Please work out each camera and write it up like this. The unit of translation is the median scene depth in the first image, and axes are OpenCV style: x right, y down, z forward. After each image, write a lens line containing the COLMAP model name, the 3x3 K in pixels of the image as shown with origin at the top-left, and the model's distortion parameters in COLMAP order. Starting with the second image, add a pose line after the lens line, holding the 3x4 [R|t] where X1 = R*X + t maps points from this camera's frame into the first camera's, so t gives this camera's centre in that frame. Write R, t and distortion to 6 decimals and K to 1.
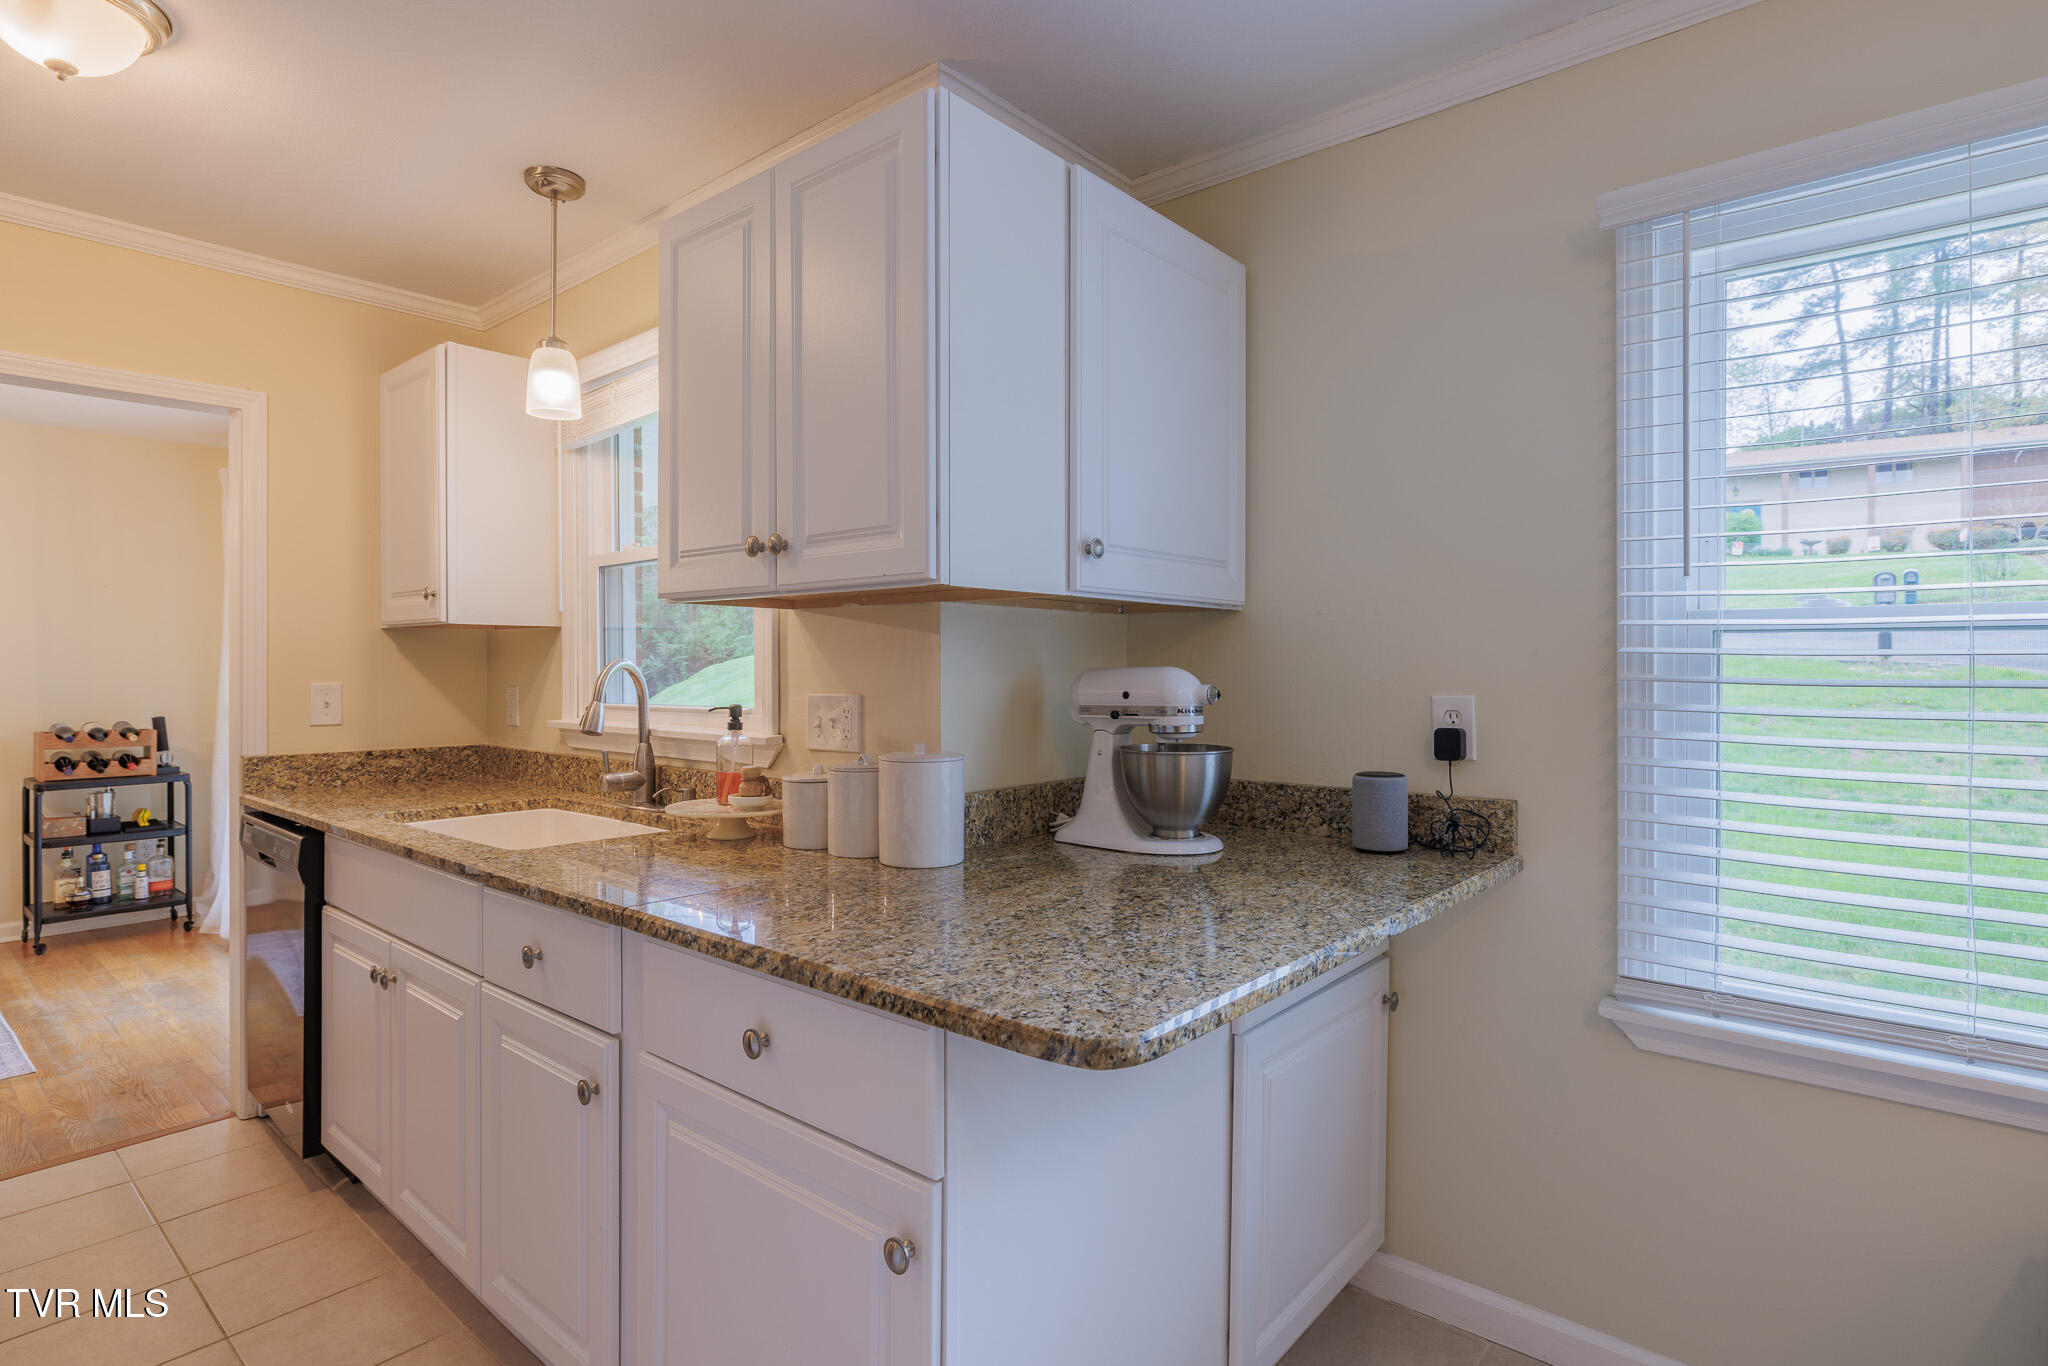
lens RADIAL K [[1023.1, 0, 1038.9], [0, 1023.1, 667.9], [0, 0, 1]] dist [0.005445, 0.001545]
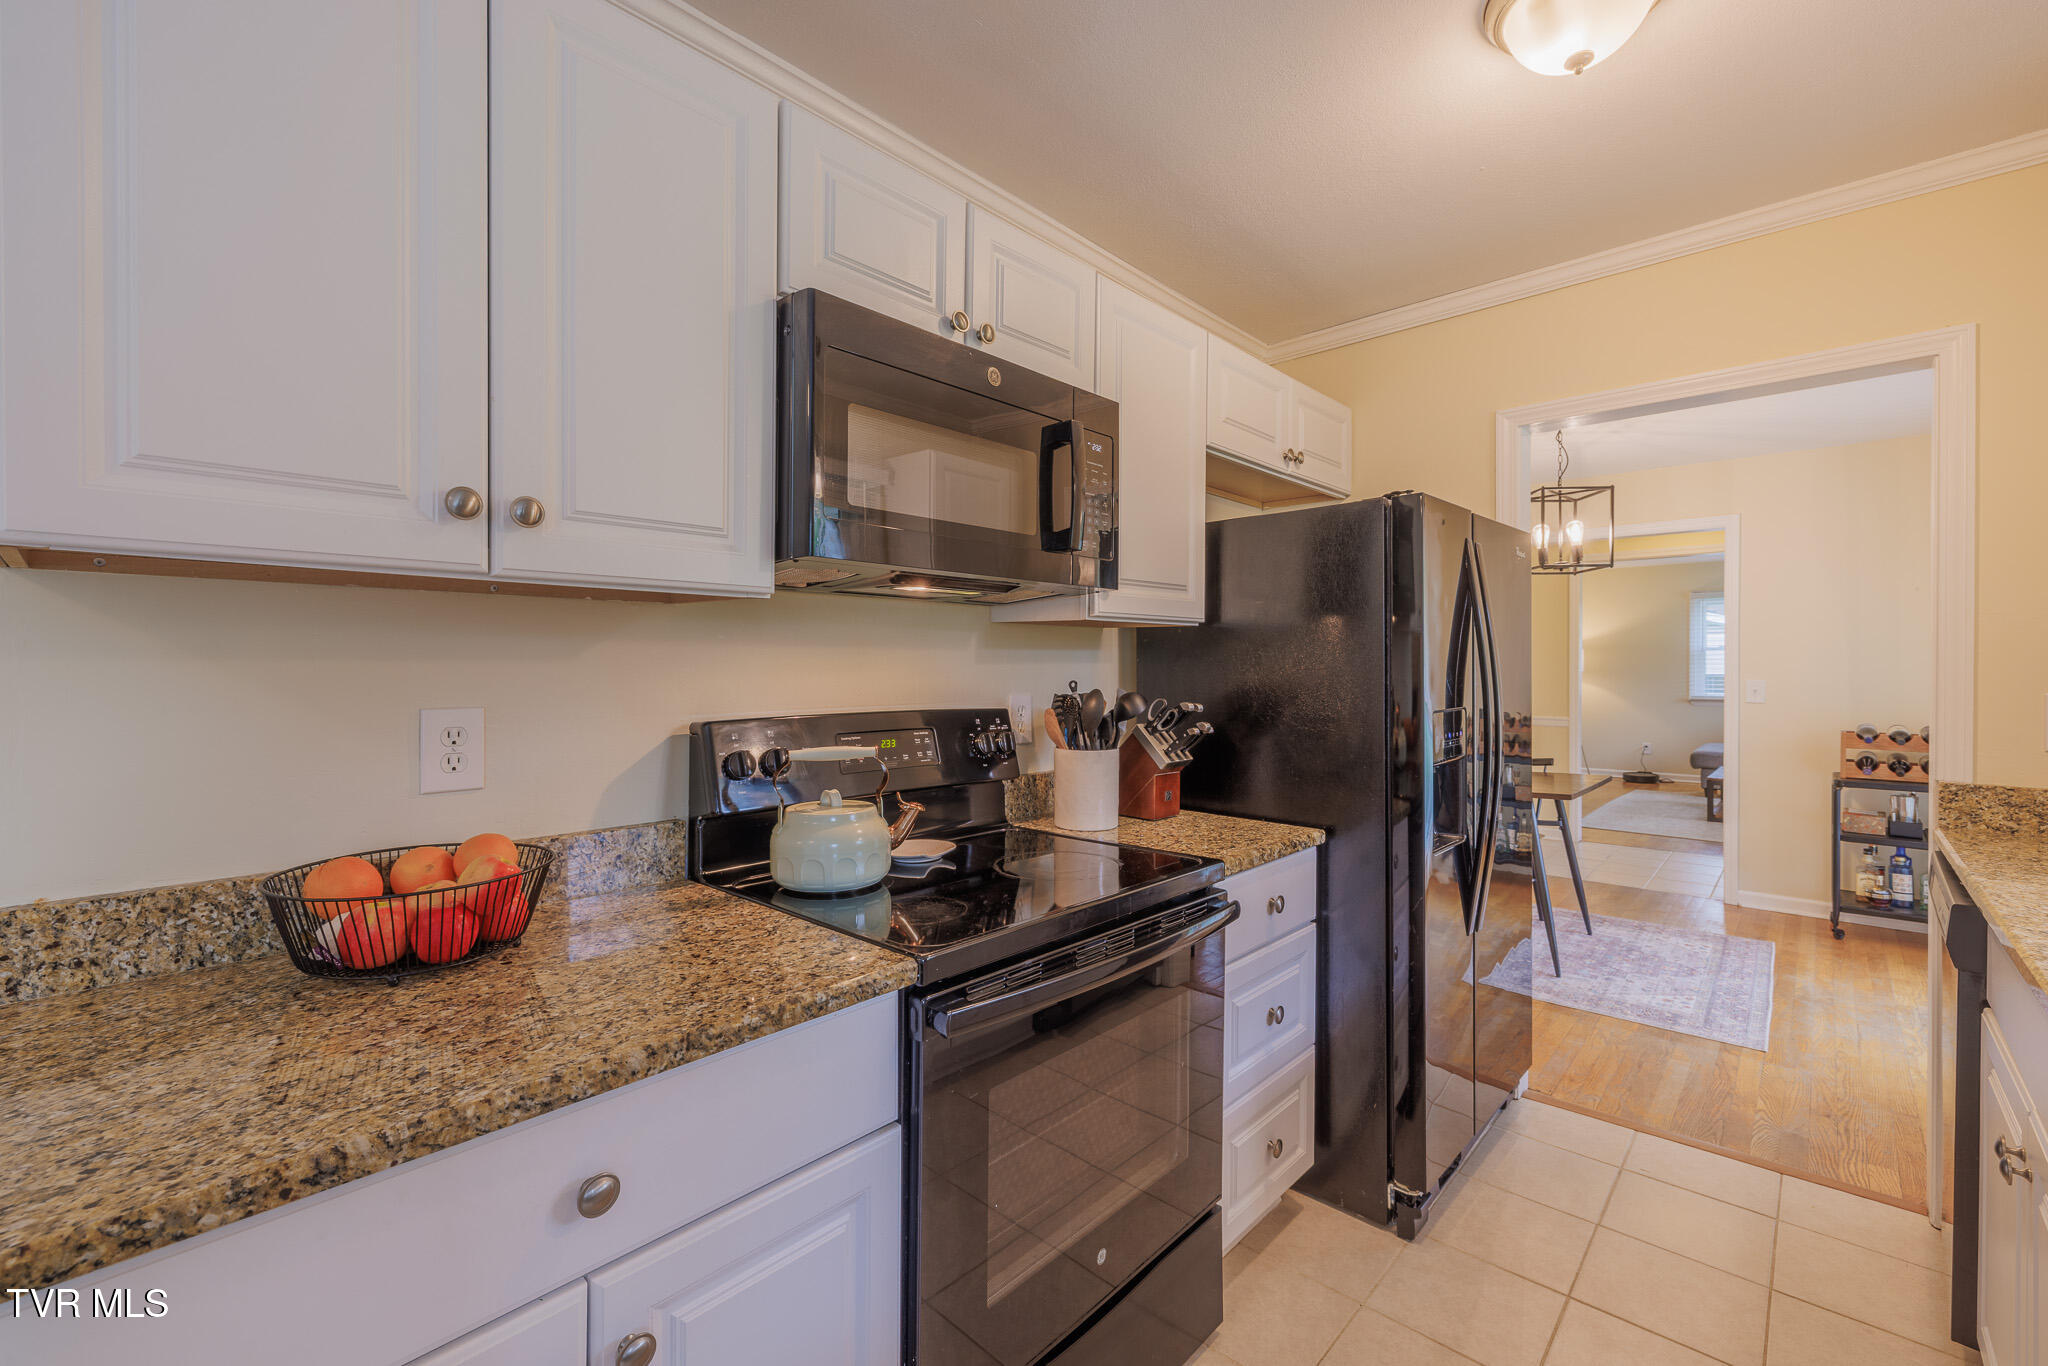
lens RADIAL K [[851.9, 0, 1022.2], [0, 851.9, 679.9], [0, 0, 1]] dist [0.001510, -0.000088]
pose [[-0.056419, 0.010486, -0.998352, -0.073709], [0.000790, 0.999945, 0.010458, -0.001442], [0.998407, -0.000199, -0.056424, 0.371437]]
